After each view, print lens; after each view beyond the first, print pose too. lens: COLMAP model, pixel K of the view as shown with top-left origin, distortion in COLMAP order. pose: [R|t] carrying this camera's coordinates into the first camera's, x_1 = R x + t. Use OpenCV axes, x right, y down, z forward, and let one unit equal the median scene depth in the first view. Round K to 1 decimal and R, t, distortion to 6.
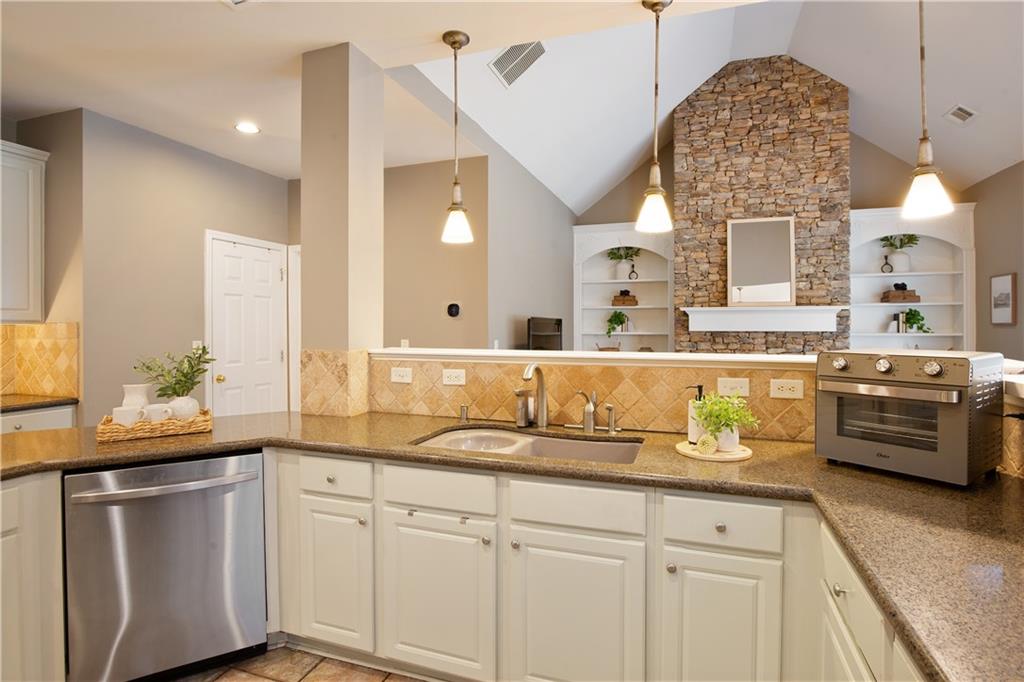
lens RADIAL K [[509.8, 0, 520.8], [0, 509.8, 323.5], [0, 0, 1]] dist [-0.033400, 0.006949]
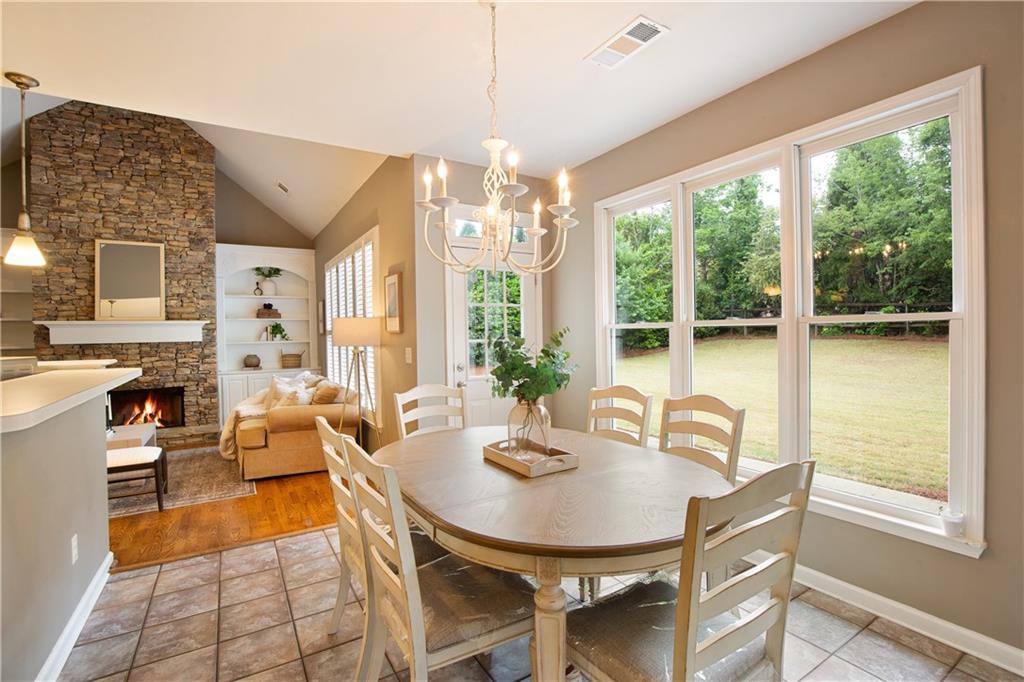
lens RADIAL K [[471.2, 0, 521.5], [0, 471.2, 337.9], [0, 0, 1]] dist [-0.037197, 0.008886]
pose [[0.619848, -0.020540, 0.784453, 0.209811], [0.012399, 0.999789, 0.016382, -0.001187], [-0.784624, -0.000428, 0.619972, -0.315348]]
